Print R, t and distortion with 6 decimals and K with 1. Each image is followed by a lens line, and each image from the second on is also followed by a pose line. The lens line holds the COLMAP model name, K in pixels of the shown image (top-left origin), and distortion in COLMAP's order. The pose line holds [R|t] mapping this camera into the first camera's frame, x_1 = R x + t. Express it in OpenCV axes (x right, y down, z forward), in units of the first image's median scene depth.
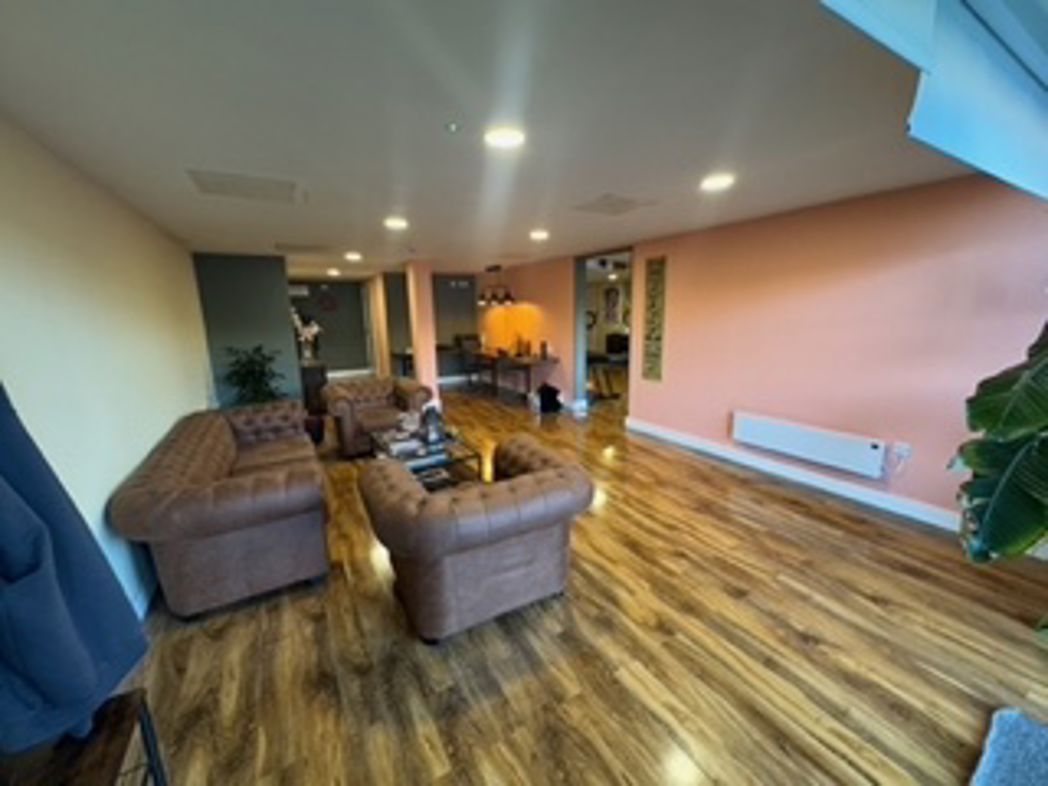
lens RADIAL K [[416.7, 0, 524.0], [0, 416.7, 393.0], [0, 0, 1]] dist [0.001100, 0.000181]
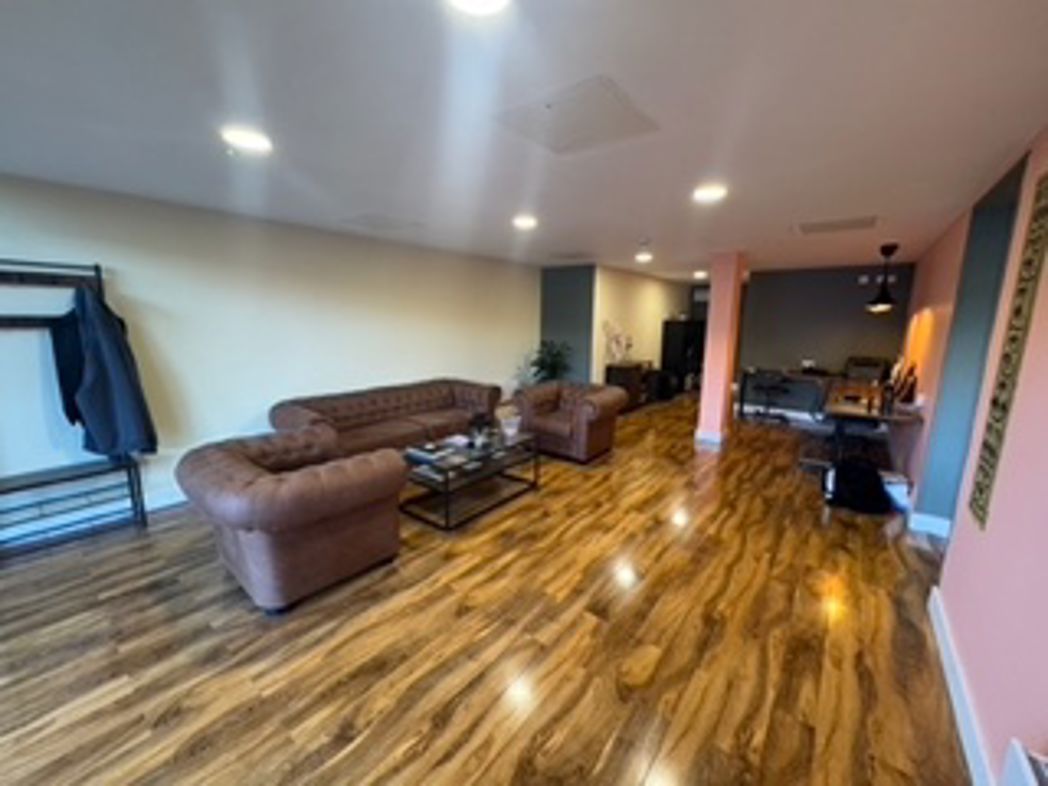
lens RADIAL K [[416.7, 0, 524.0], [0, 416.7, 393.0], [0, 0, 1]] dist [0.001100, 0.000181]
pose [[0.361756, 0.189209, -0.912871, 0.886765], [-0.204936, 0.971376, 0.120123, -0.187676], [0.909469, 0.143625, 0.390177, 0.917566]]
